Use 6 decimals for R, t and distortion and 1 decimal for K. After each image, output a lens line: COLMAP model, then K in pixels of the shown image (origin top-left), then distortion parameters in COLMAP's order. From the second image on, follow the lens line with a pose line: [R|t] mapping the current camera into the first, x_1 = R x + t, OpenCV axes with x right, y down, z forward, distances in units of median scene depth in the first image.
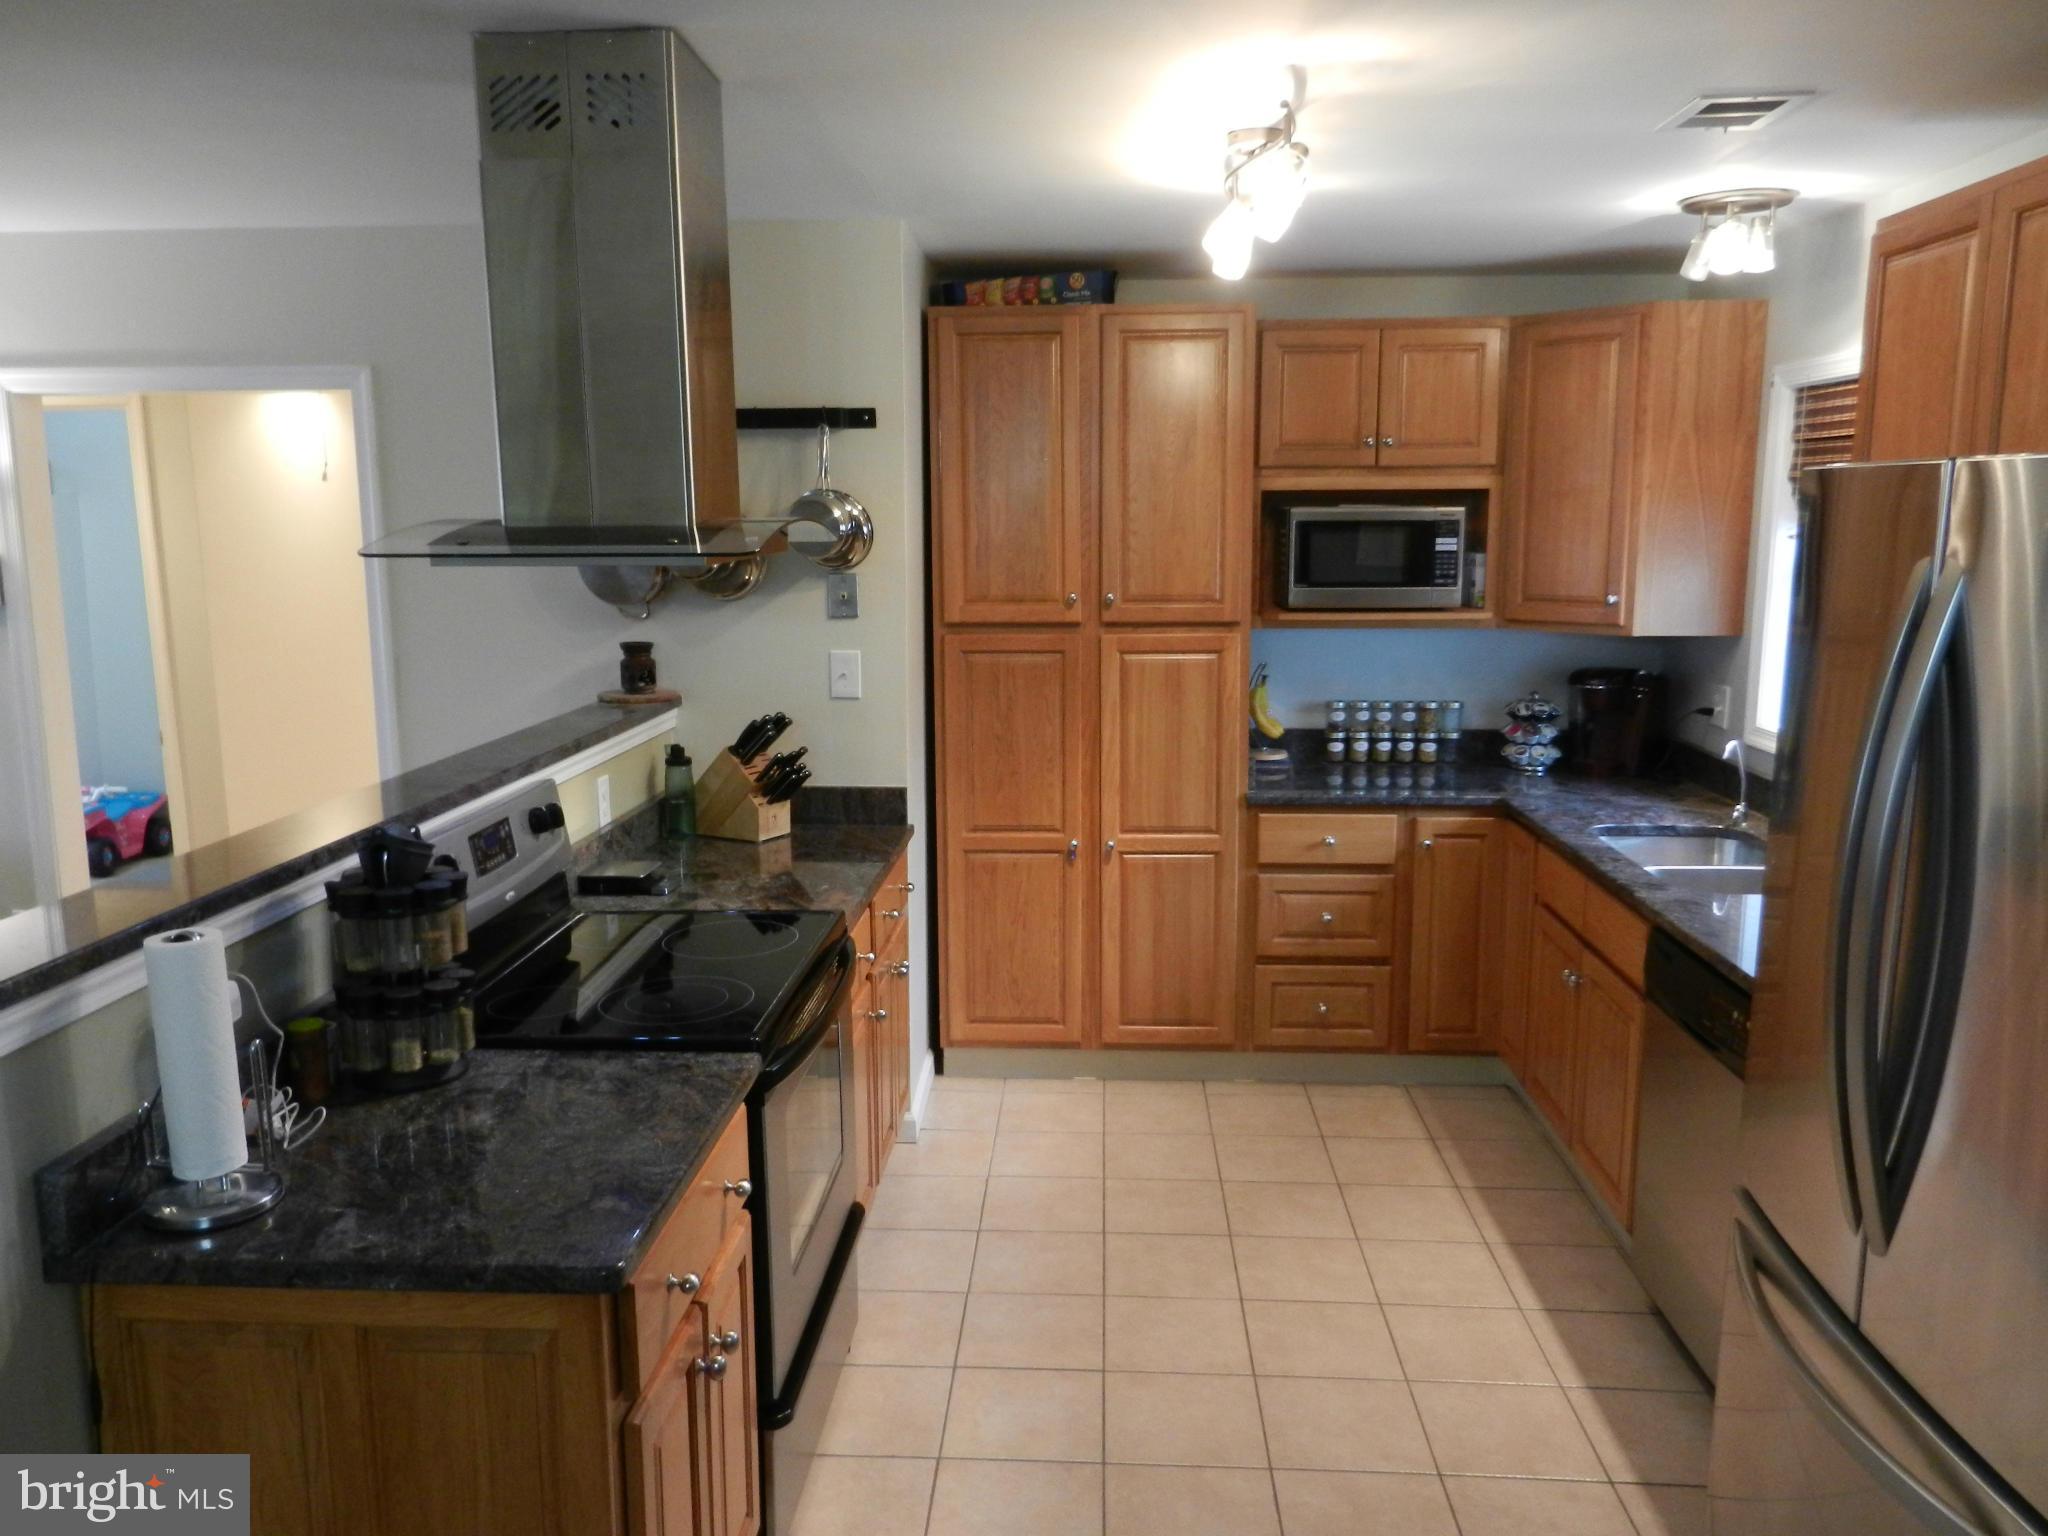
lens RADIAL K [[1531.6, 0, 1024.0], [0, 1531.6, 768.0], [0, 0, 1]] dist [0.005029, 0.000549]
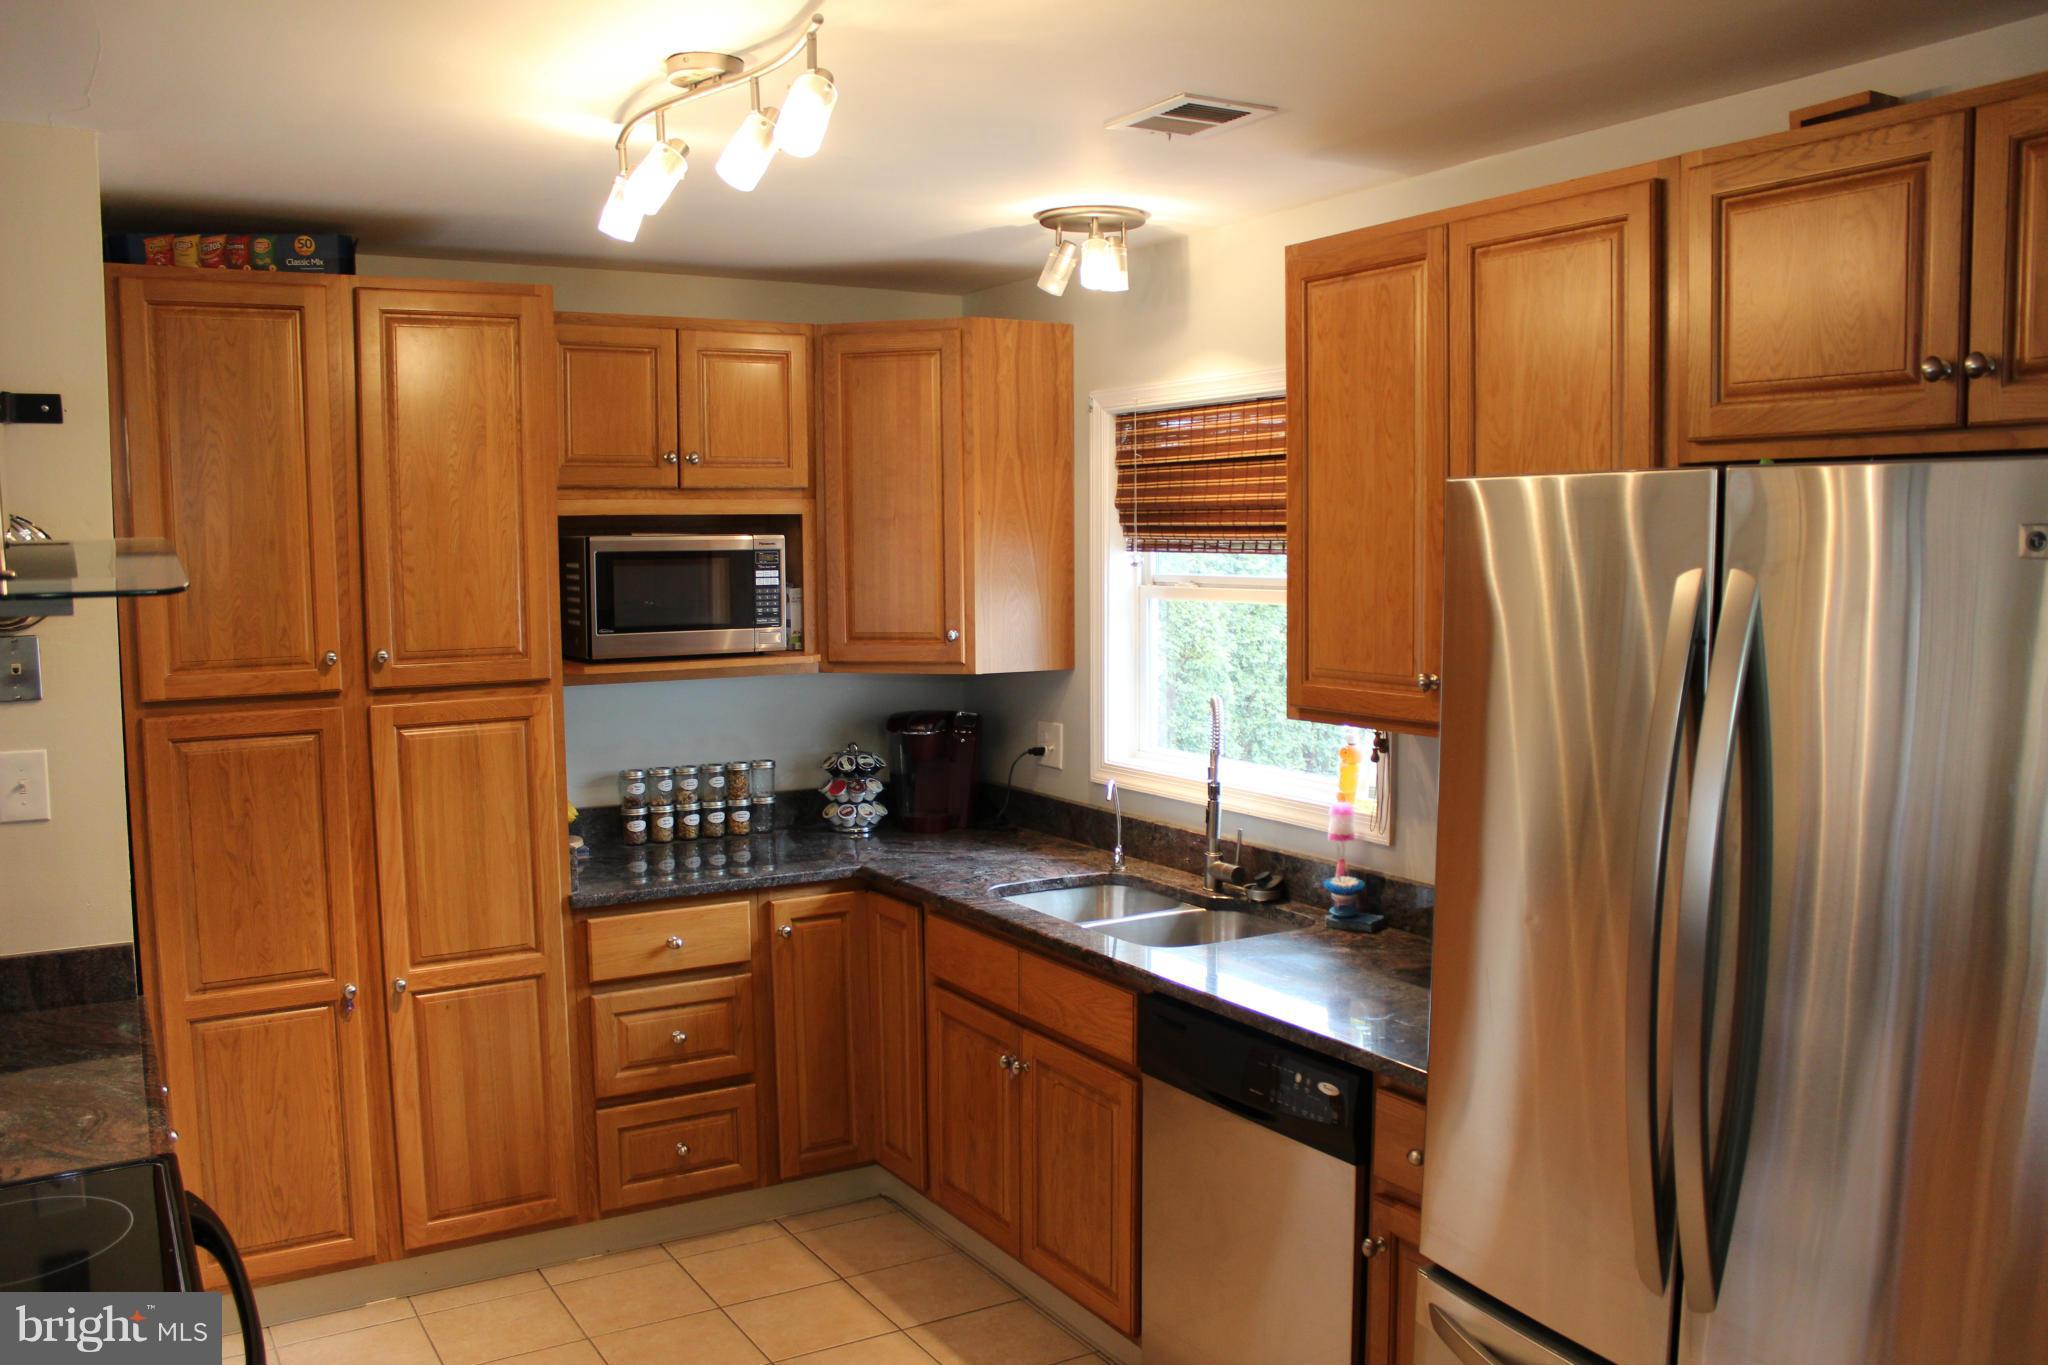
lens RADIAL K [[1679.1, 0, 1040.3], [0, 1679.1, 691.7], [0, 0, 1]] dist [-0.166449, 0.137196]
pose [[0.822190, -0.051911, 0.566842, -0.132349], [0.098697, 0.993750, -0.052150, -0.019579], [-0.560592, 0.098823, 0.822174, 0.156257]]
